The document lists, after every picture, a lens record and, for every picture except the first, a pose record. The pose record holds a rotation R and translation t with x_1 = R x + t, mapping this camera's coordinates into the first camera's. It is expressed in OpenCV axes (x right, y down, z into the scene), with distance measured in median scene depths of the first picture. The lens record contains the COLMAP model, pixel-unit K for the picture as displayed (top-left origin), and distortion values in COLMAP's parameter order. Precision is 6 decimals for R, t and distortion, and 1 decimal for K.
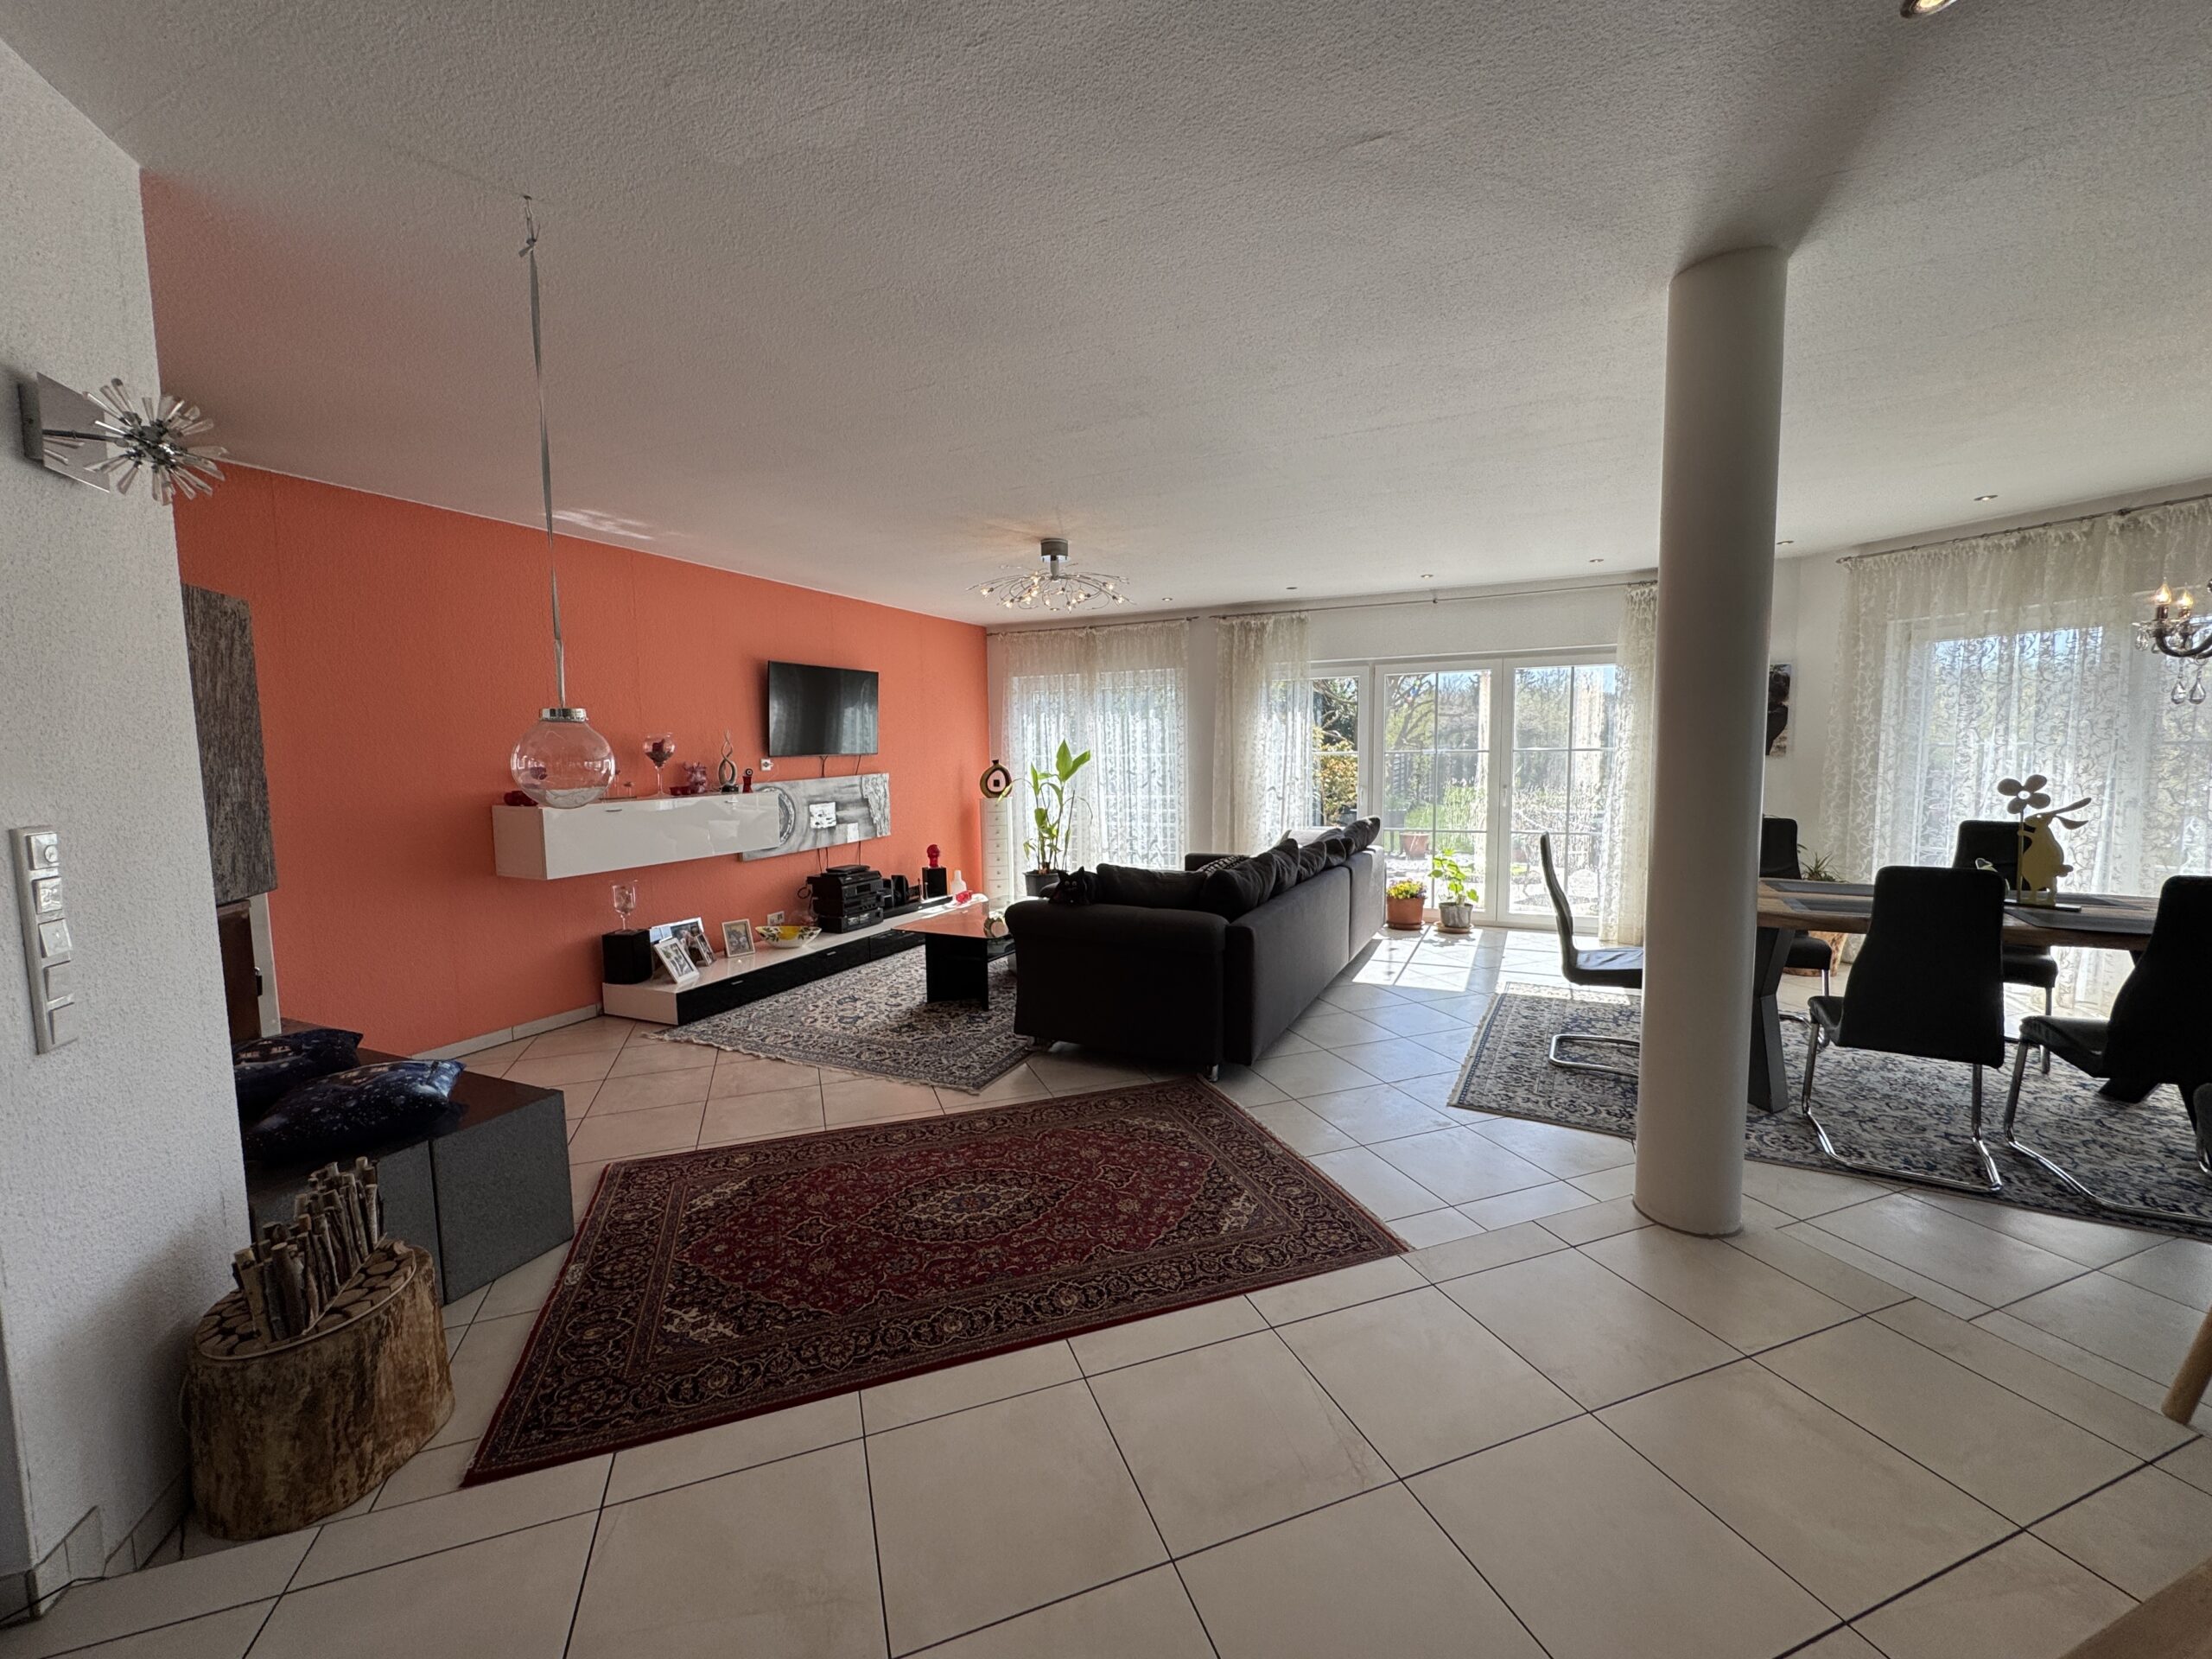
lens RADIAL K [[861.2, 0, 1111.9], [0, 861.2, 825.7], [0, 0, 1]] dist [-0.002781, 0.000341]
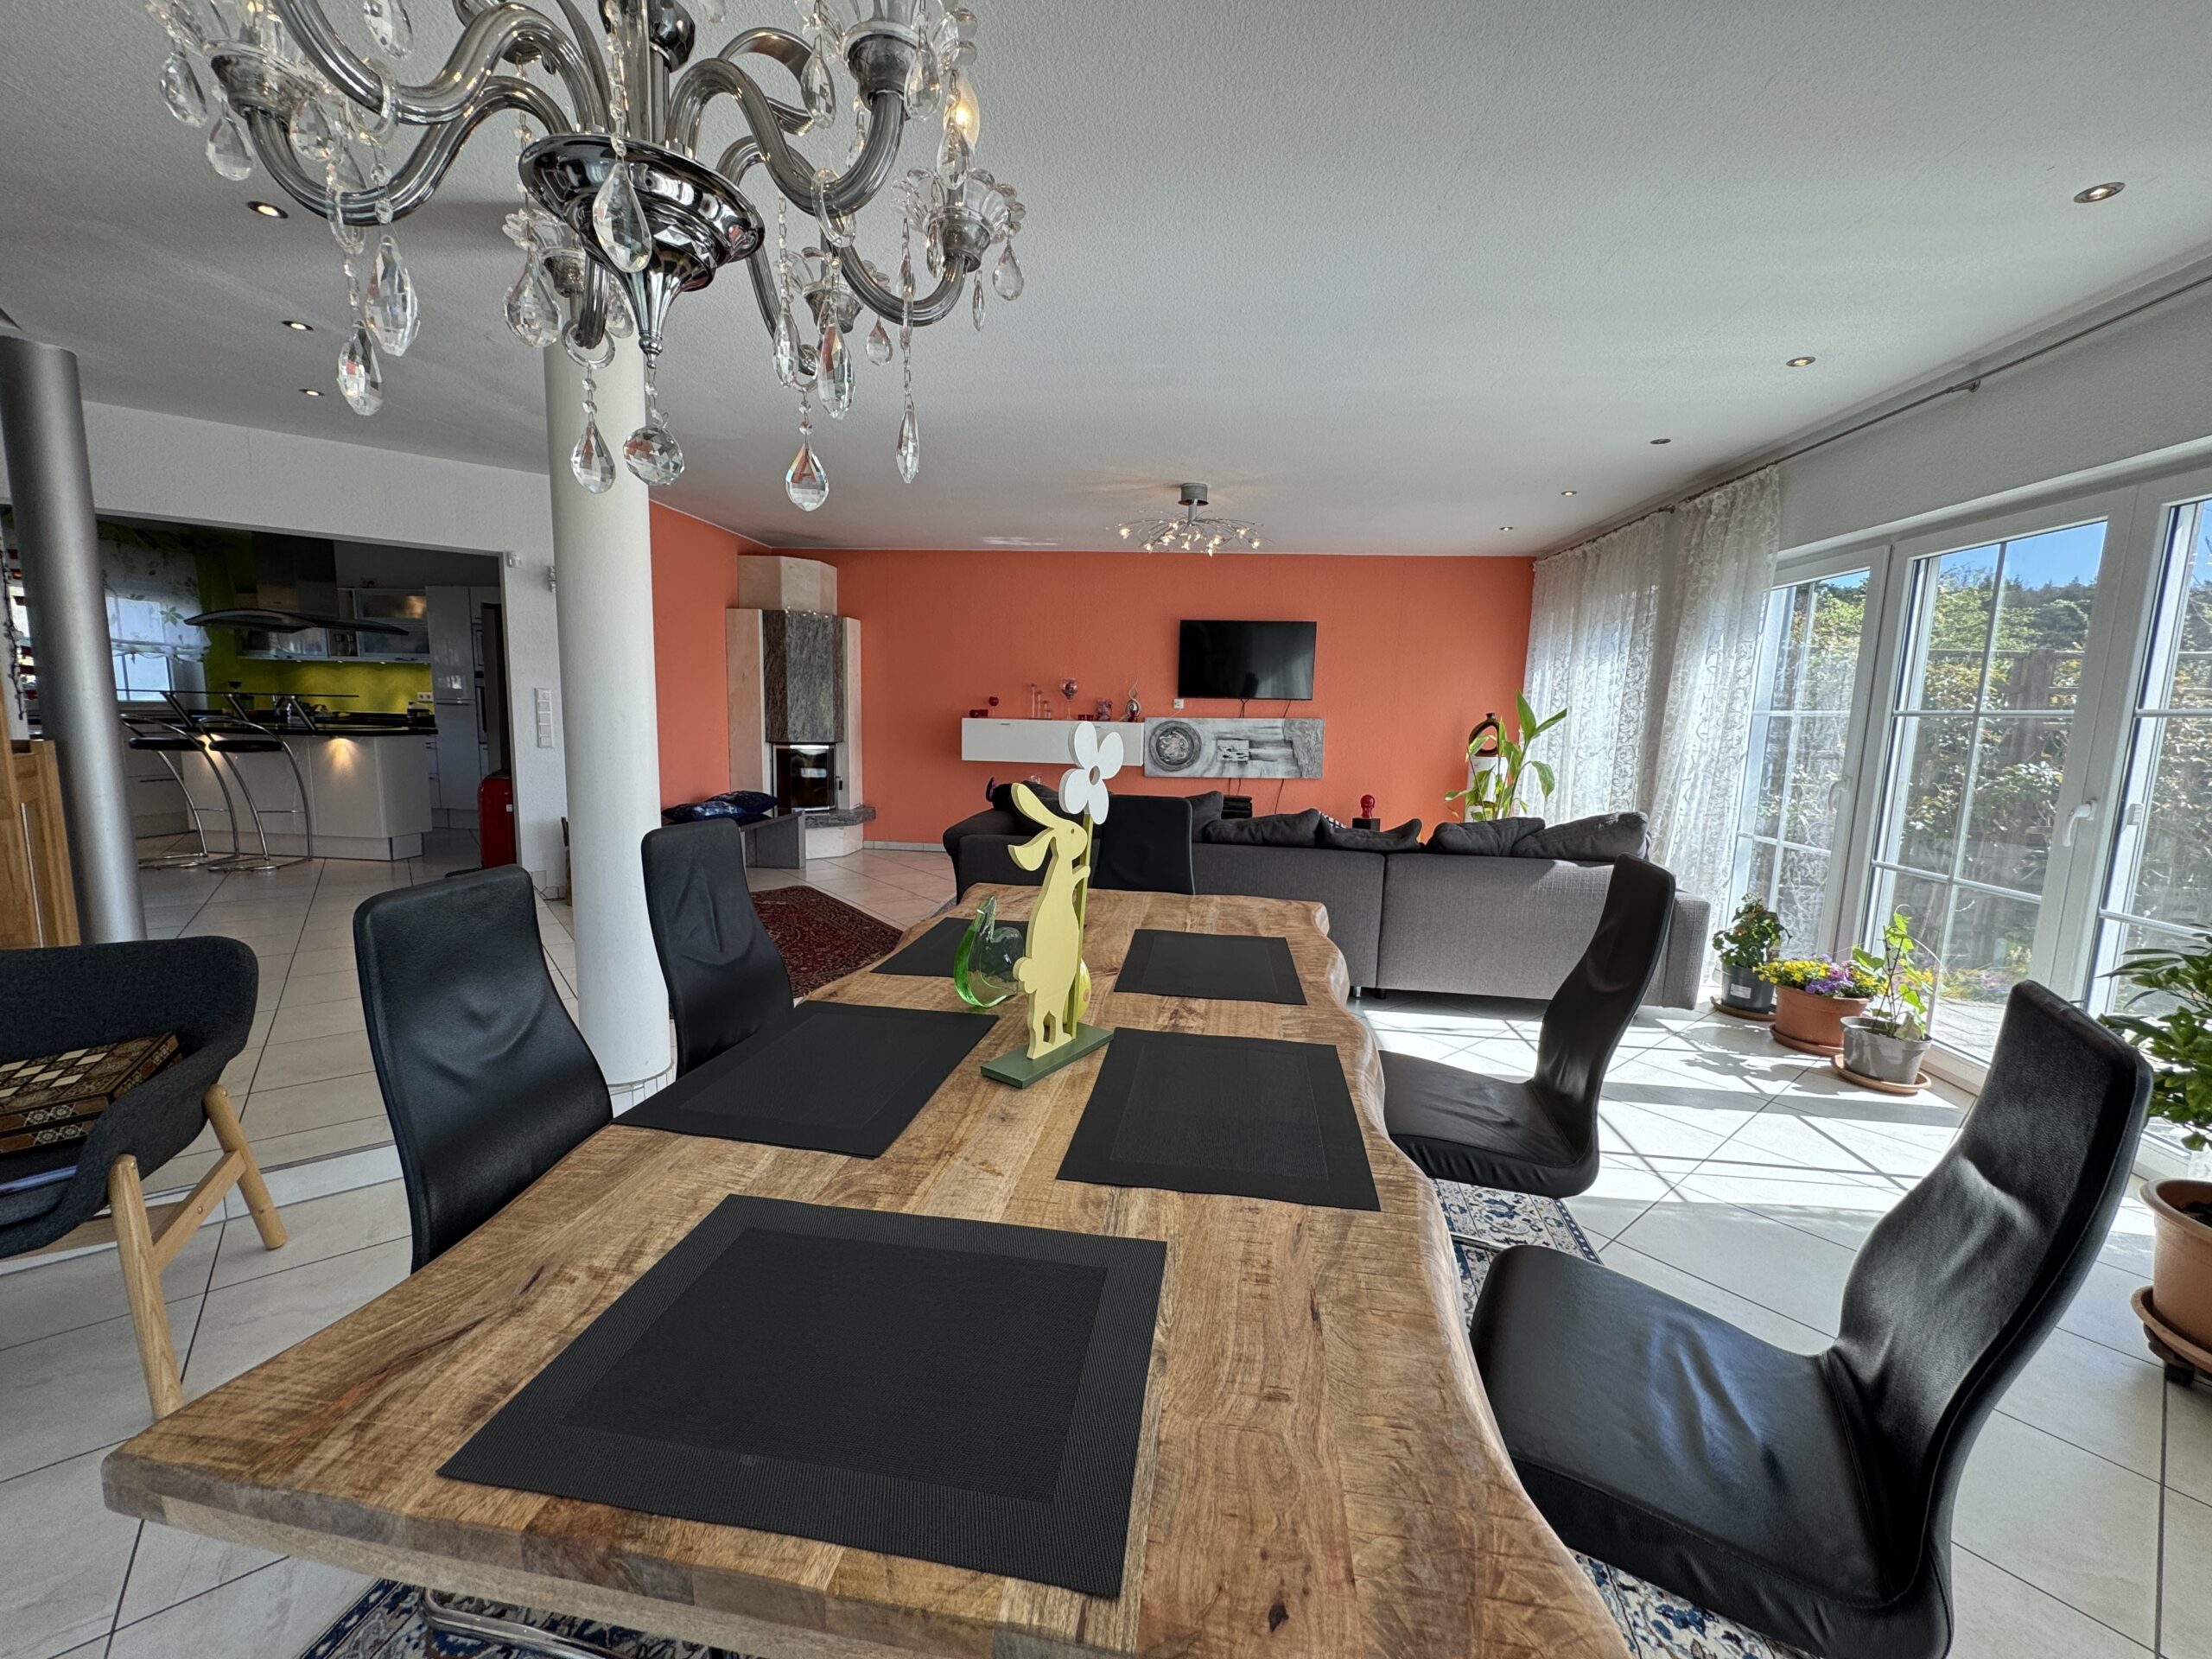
lens RADIAL K [[861.2, 0, 1111.9], [0, 861.2, 825.7], [0, 0, 1]] dist [-0.002781, 0.000341]
pose [[0.277573, 0.133369, -0.951402, 0.885998], [-0.105809, 0.988536, 0.107704, -0.022665], [0.954860, 0.070772, 0.288502, 0.617584]]
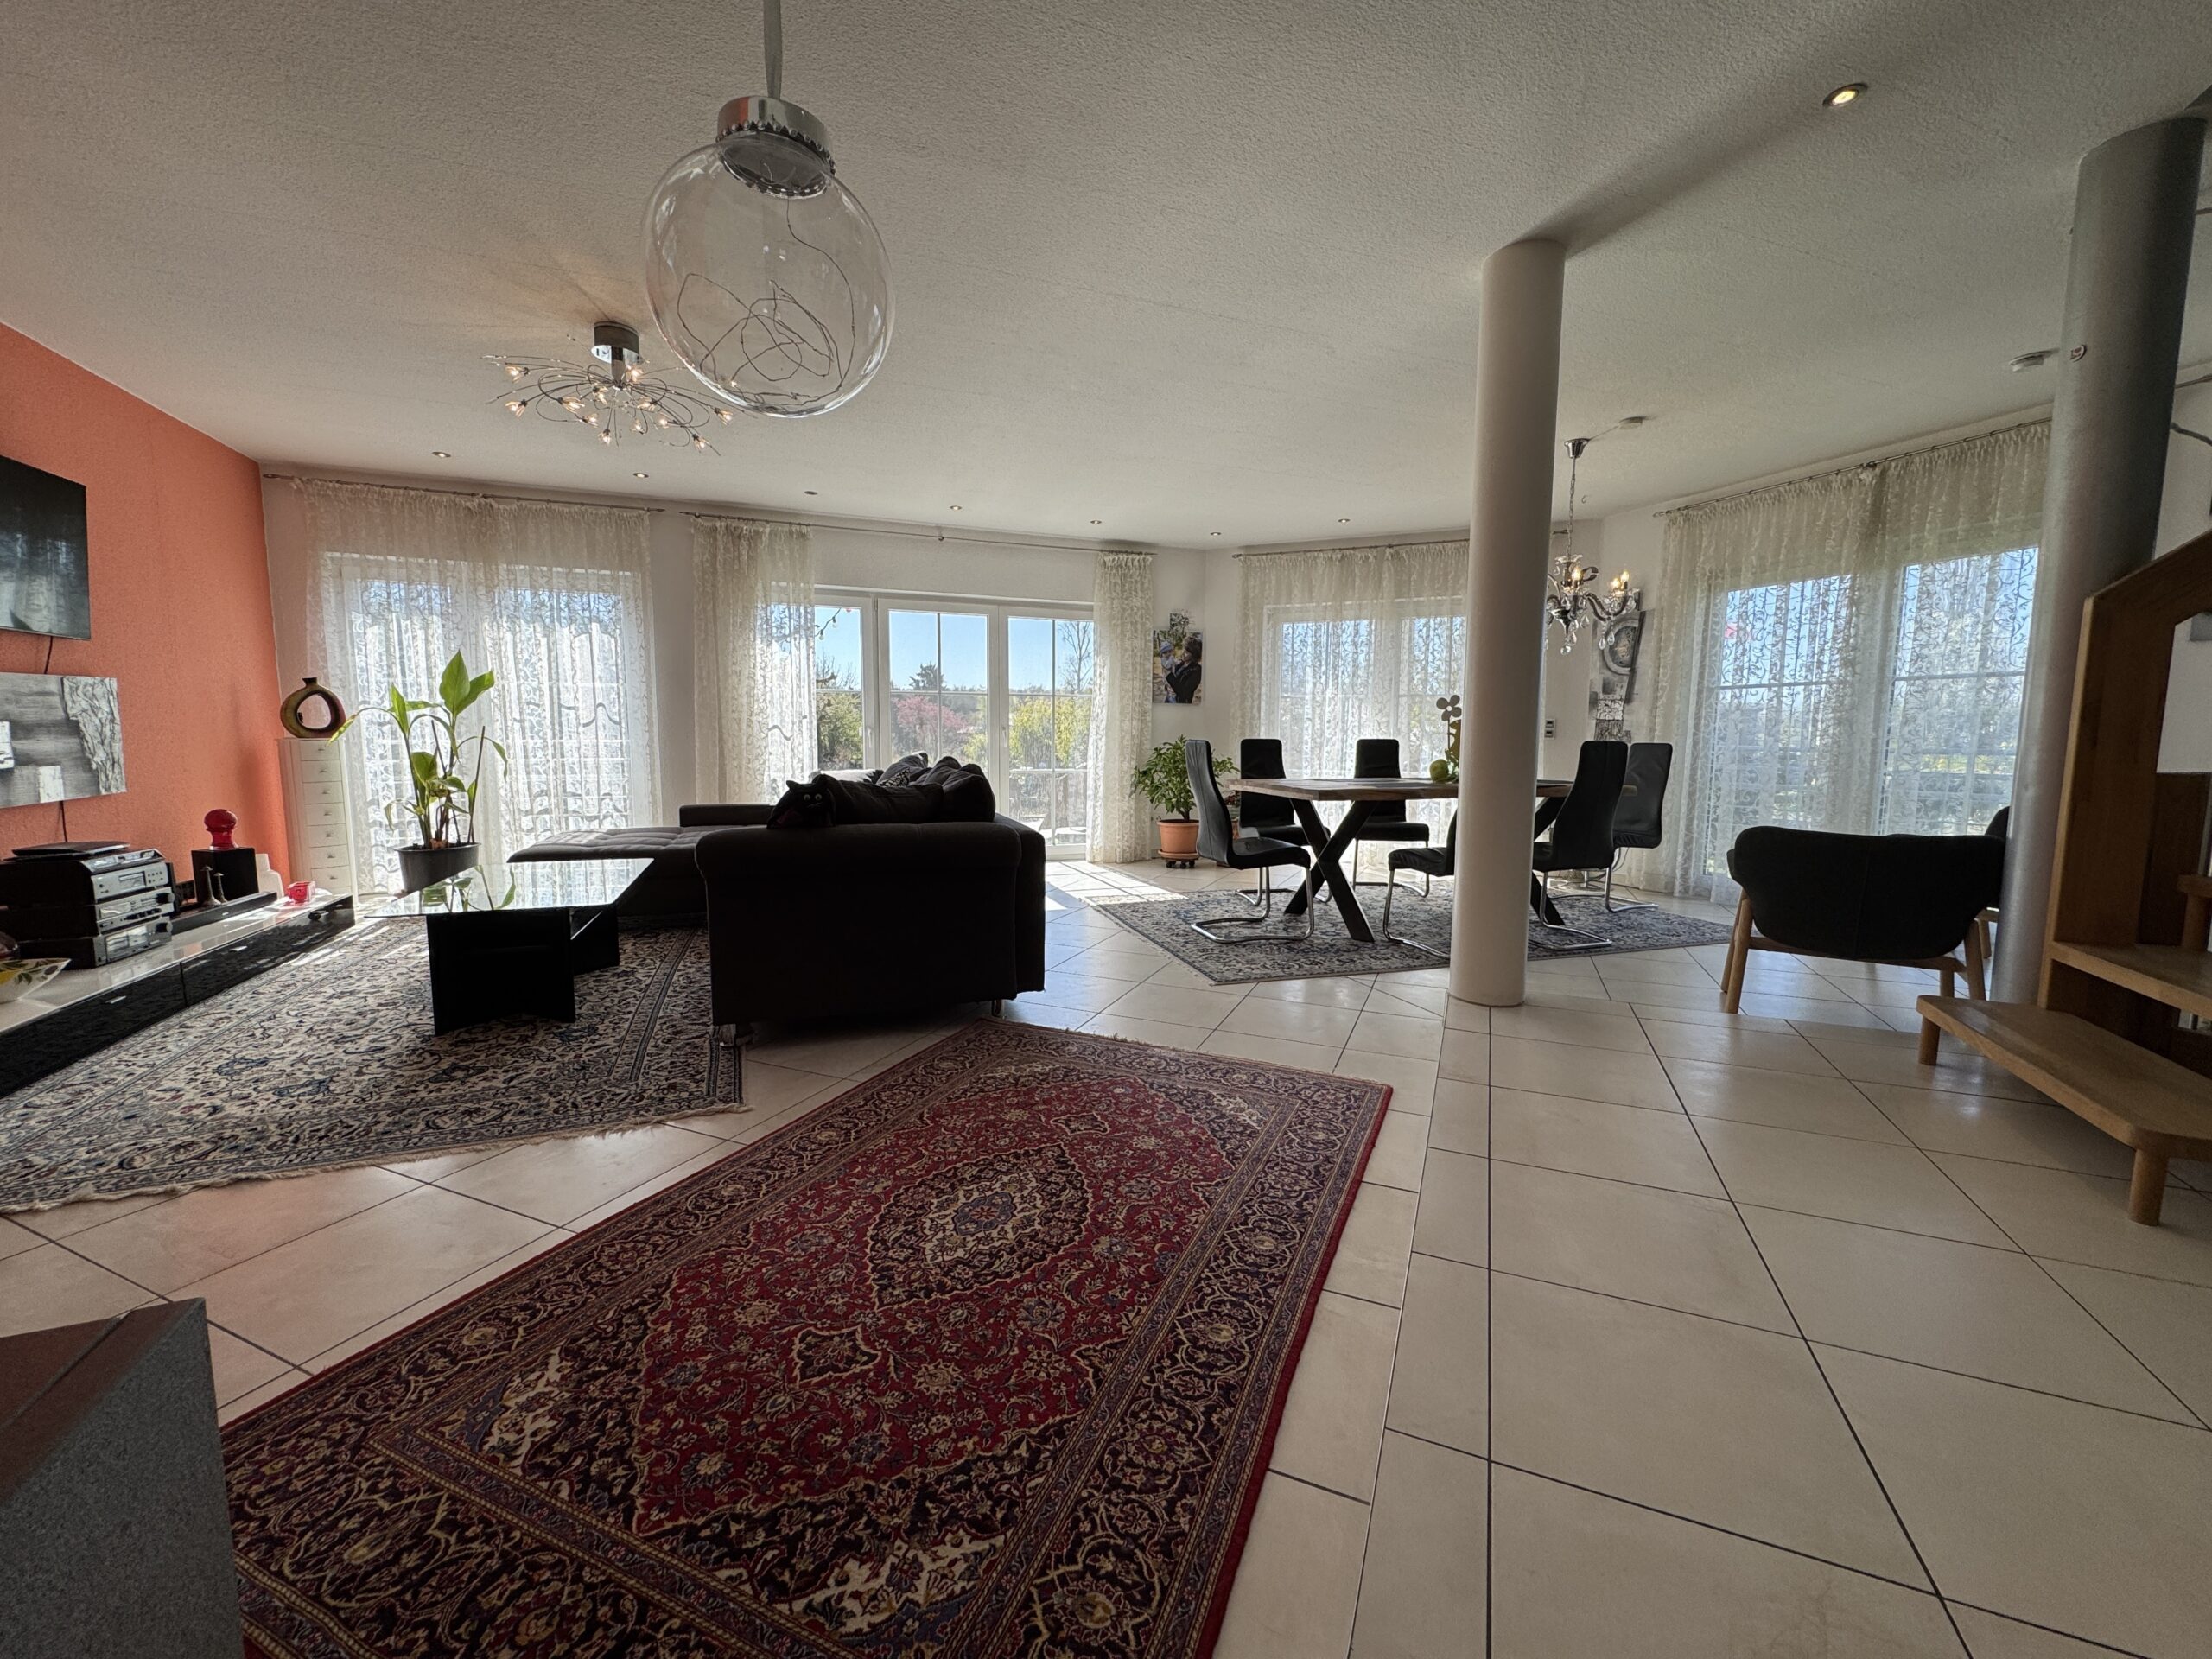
lens RADIAL K [[861.2, 0, 1111.9], [0, 861.2, 825.7], [0, 0, 1]] dist [-0.002781, 0.000341]
pose [[0.699249, -0.058125, 0.712512, -0.280406], [0.044095, 0.998298, 0.038165, 0.052658], [-0.713517, 0.004732, 0.700622, 0.219713]]
